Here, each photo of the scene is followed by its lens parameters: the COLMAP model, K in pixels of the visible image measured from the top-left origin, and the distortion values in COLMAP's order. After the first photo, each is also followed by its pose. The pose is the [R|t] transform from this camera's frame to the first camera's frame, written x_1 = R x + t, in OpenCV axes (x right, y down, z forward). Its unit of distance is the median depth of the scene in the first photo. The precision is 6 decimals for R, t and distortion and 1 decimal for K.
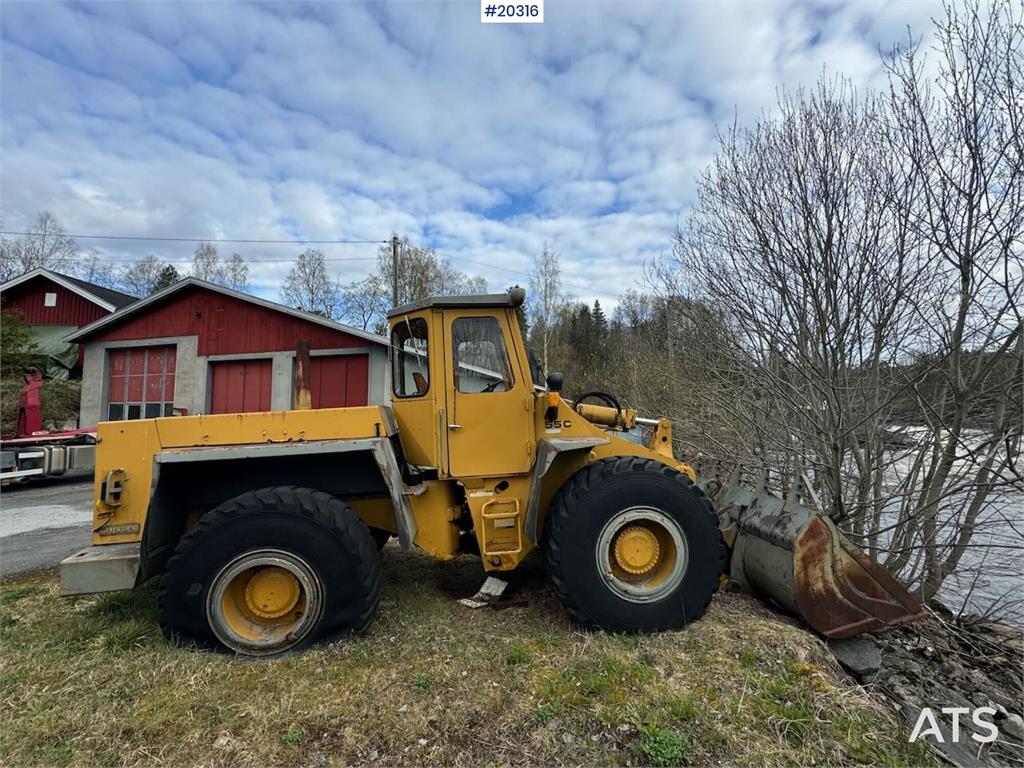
lens RADIAL K [[418.4, 0, 514.1], [0, 418.4, 388.6], [0, 0, 1]] dist [0.000152, -0.000161]
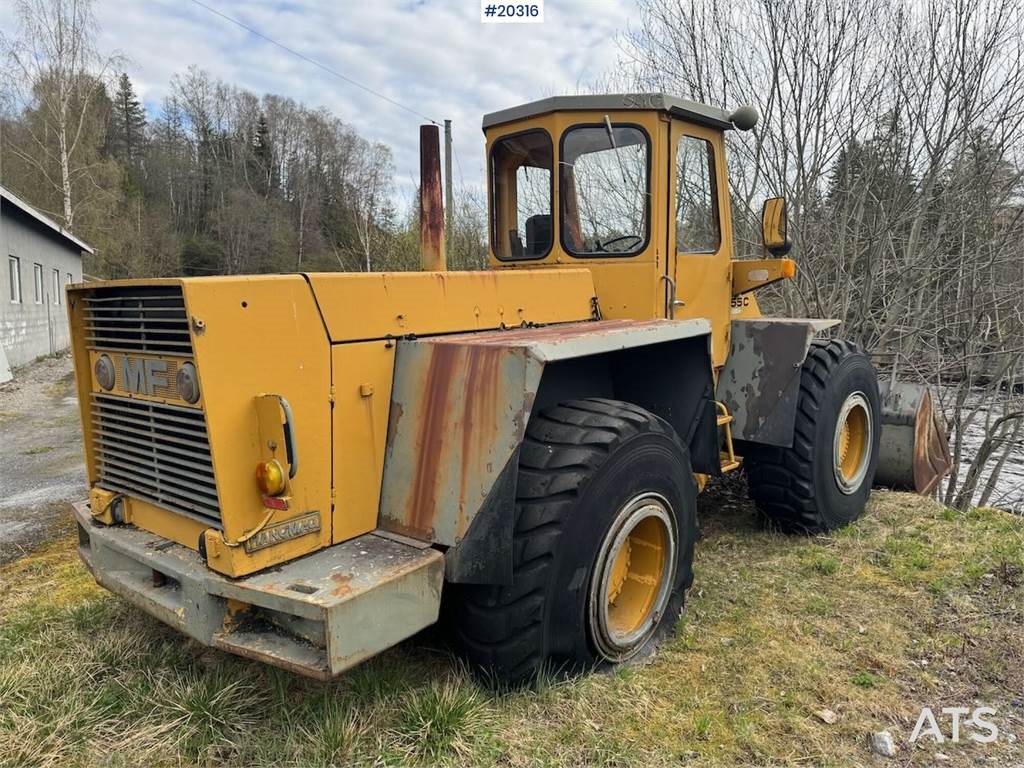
lens RADIAL K [[725.1, 0, 516.2], [0, 725.1, 381.8], [0, 0, 1]] dist [0.005763, -0.004067]
pose [[0.754329, -0.060199, 0.653730, -1.245895], [-0.046632, 0.988358, 0.144821, 0.064413], [-0.654838, -0.139728, 0.742740, 0.307934]]
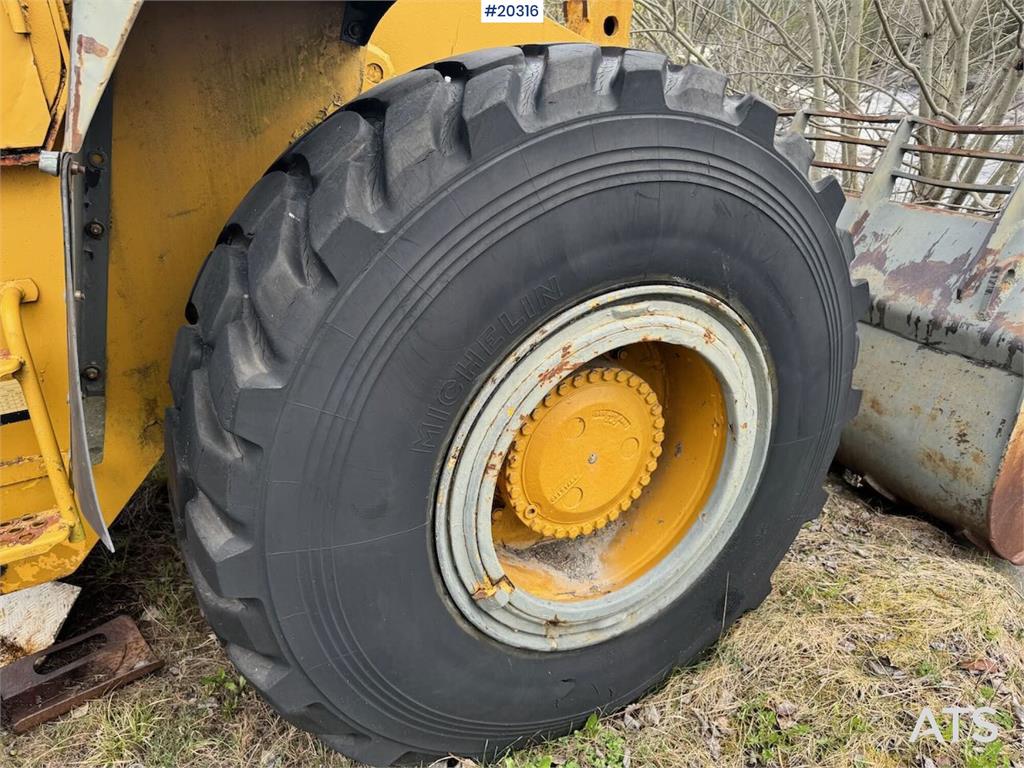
lens RADIAL K [[725.1, 0, 516.2], [0, 725.1, 381.8], [0, 0, 1]] dist [0.005763, -0.004067]
pose [[0.915919, -0.146303, 0.373749, 0.101602], [-0.042047, 0.891098, 0.451860, 0.157123], [-0.399156, -0.429582, 0.810021, 0.689777]]
